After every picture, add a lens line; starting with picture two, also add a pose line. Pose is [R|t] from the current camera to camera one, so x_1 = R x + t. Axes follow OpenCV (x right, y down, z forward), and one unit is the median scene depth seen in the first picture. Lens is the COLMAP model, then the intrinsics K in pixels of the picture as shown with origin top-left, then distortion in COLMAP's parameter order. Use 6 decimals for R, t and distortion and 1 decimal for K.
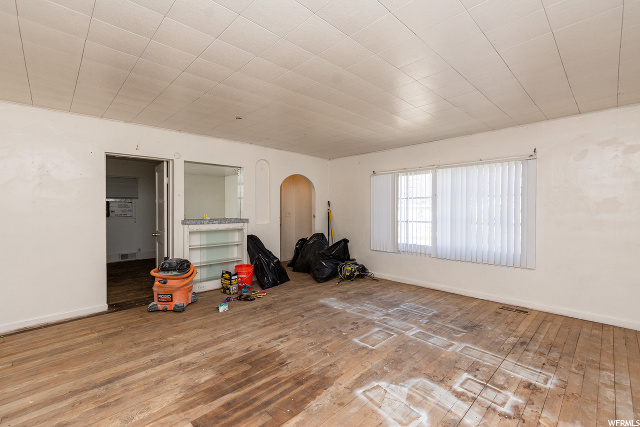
lens RADIAL K [[294.6, 0, 320.0], [0, 294.6, 213.5], [0, 0, 1]] dist [-0.001283, -0.000294]
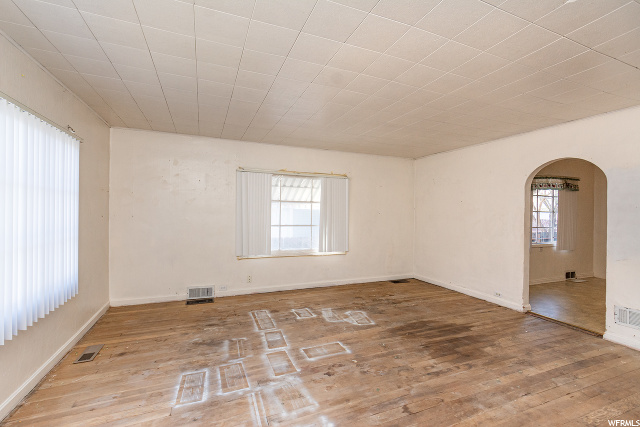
lens RADIAL K [[294.6, 0, 320.0], [0, 294.6, 213.5], [0, 0, 1]] dist [-0.001283, -0.000294]
pose [[-0.934874, -0.013478, 0.354723, -0.122776], [-0.008091, 0.999828, 0.016666, -0.025906], [-0.354886, 0.012710, -0.934823, 1.941621]]
